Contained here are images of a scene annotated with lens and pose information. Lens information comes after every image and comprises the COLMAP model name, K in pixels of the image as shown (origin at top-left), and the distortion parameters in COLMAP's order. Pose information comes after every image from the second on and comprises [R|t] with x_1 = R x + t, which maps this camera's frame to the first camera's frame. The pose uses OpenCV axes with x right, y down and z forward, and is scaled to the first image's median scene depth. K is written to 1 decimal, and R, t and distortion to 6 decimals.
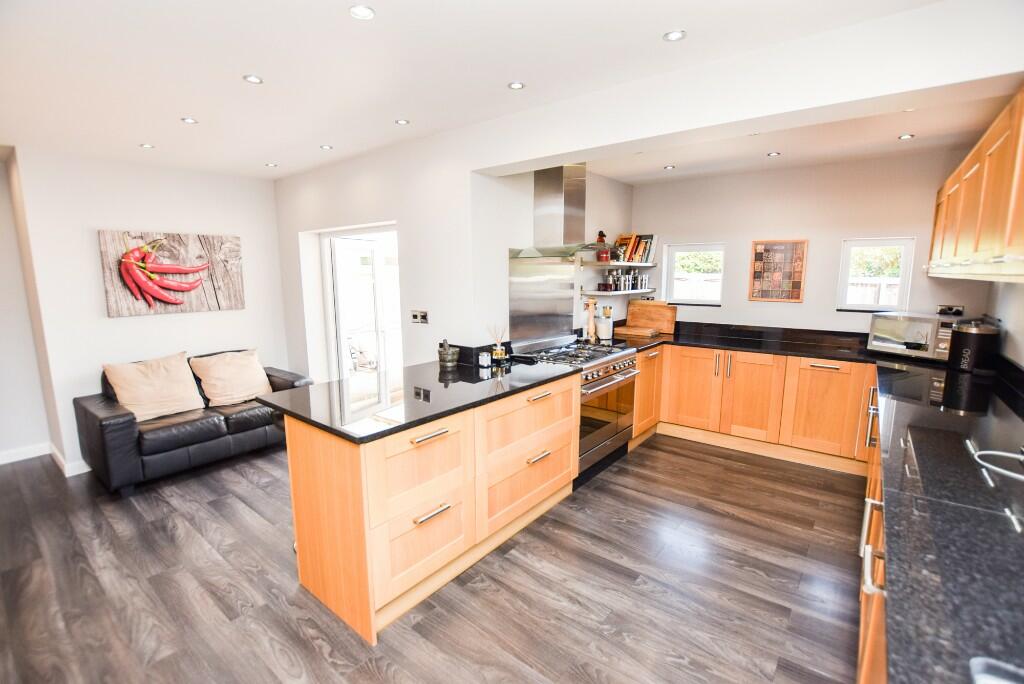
lens RADIAL K [[461.9, 0, 511.4], [0, 461.9, 344.4], [0, 0, 1]] dist [-0.026535, 0.001231]
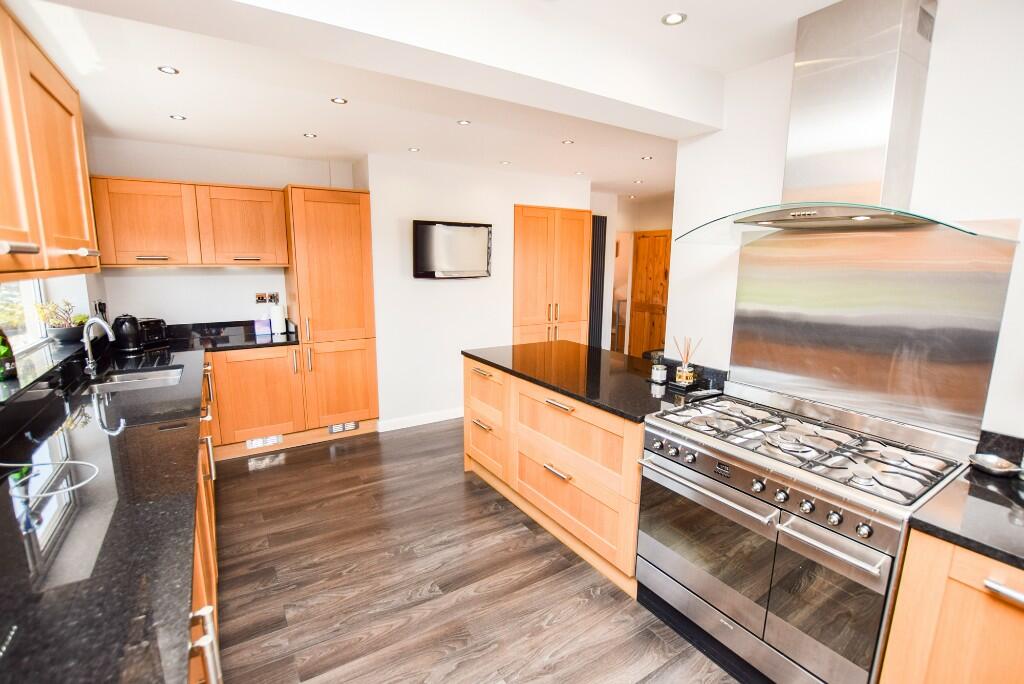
lens RADIAL K [[461.9, 0, 511.8], [0, 461.9, 343.1], [0, 0, 1]] dist [-0.026535, 0.001231]
pose [[-0.326684, 0.162281, -0.931097, 1.150897], [-0.152925, 0.963092, 0.221512, -0.239210], [0.932680, 0.214752, -0.289810, 1.458697]]
